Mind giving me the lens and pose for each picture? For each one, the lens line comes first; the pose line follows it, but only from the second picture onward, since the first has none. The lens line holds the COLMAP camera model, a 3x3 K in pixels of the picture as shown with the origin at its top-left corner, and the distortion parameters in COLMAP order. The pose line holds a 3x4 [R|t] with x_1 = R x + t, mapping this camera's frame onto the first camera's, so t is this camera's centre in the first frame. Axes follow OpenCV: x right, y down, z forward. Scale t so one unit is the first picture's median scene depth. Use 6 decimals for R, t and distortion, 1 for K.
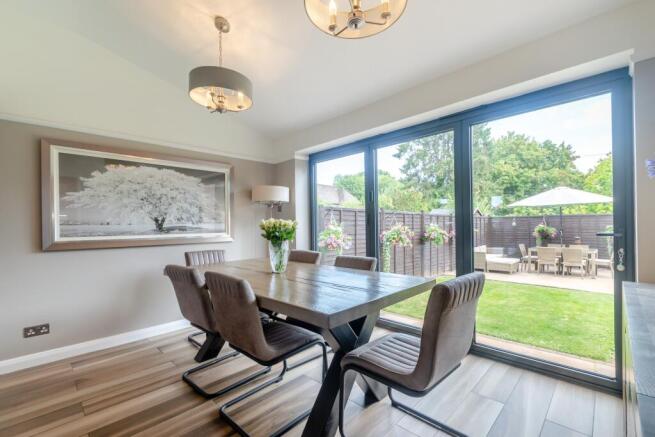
lens RADIAL K [[292.5, 0, 330.0], [0, 292.5, 223.1], [0, 0, 1]] dist [0.032446, 0.000009]
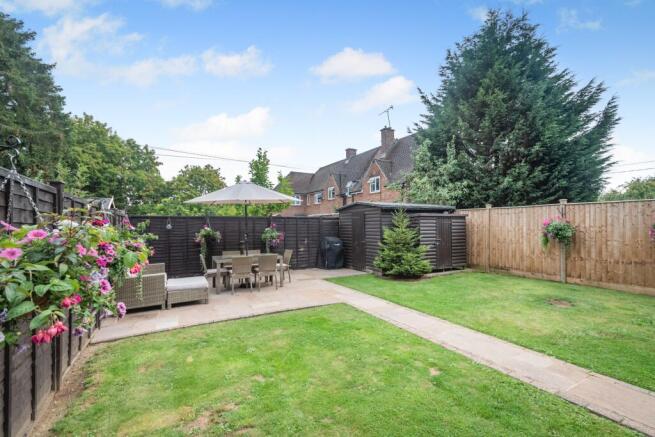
lens RADIAL K [[292.5, 0, 330.0], [0, 292.5, 223.1], [0, 0, 1]] dist [0.032446, 0.000009]
pose [[0.282562, 0.014151, 0.959145, 0.017601], [0.002882, 0.999874, -0.015601, 0.002231], [-0.959245, 0.007173, 0.282485, 0.152825]]
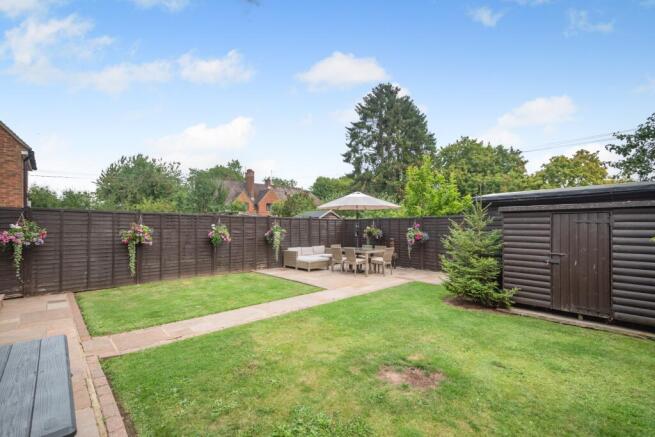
lens RADIAL K [[292.5, 0, 330.0], [0, 292.5, 223.1], [0, 0, 1]] dist [0.032446, 0.000009]
pose [[0.999479, 0.008927, -0.031026, 0.202577], [-0.009193, 0.999922, -0.008453, 0.000668], [0.030948, 0.008733, 0.999483, -0.019525]]
